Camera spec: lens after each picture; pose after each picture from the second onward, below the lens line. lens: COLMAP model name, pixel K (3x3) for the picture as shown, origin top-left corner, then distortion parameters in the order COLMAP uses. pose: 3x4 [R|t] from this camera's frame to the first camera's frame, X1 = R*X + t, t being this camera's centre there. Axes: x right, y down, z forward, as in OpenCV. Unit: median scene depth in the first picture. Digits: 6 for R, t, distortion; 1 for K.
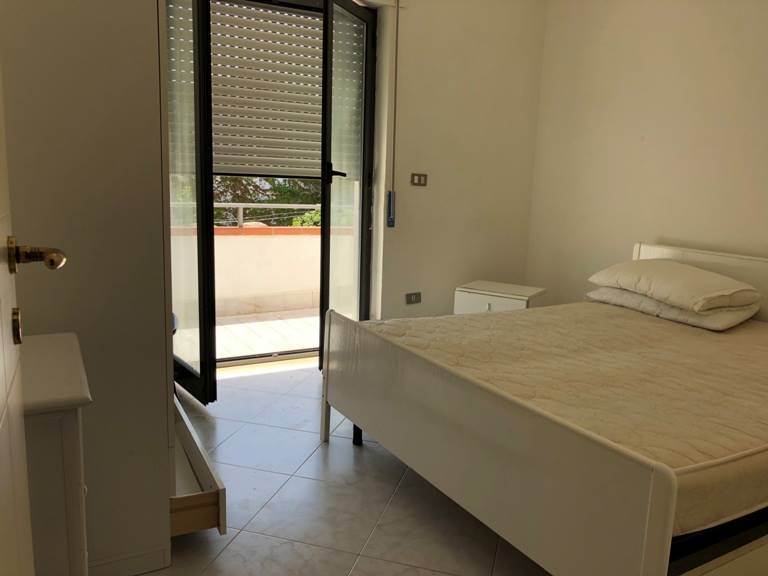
lens RADIAL K [[632.8, 0, 384.0], [0, 632.8, 288.0], [0, 0, 1]] dist [0.083334, -0.156232]
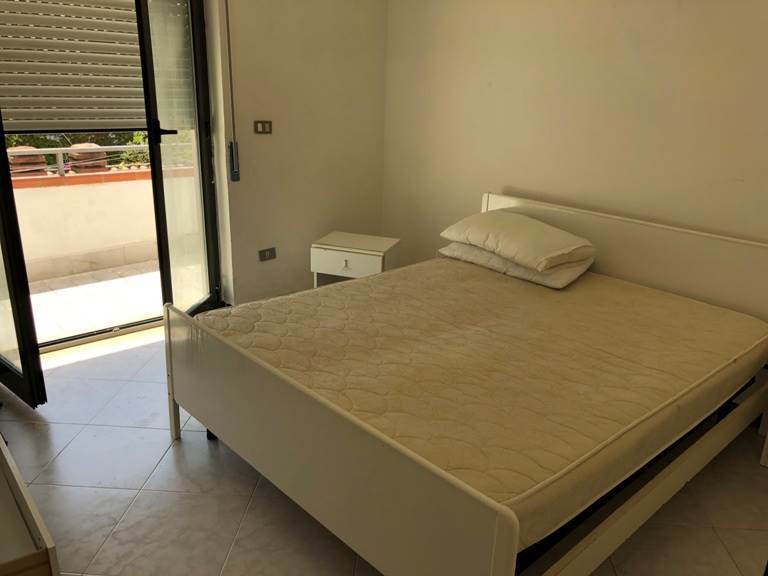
lens RADIAL K [[632.8, 0, 384.0], [0, 632.8, 288.0], [0, 0, 1]] dist [0.083334, -0.156232]
pose [[0.976439, -0.074259, 0.202614, 0.026127], [0.042428, 0.986664, 0.157145, -0.093569], [-0.211582, -0.144846, 0.966568, 0.043499]]
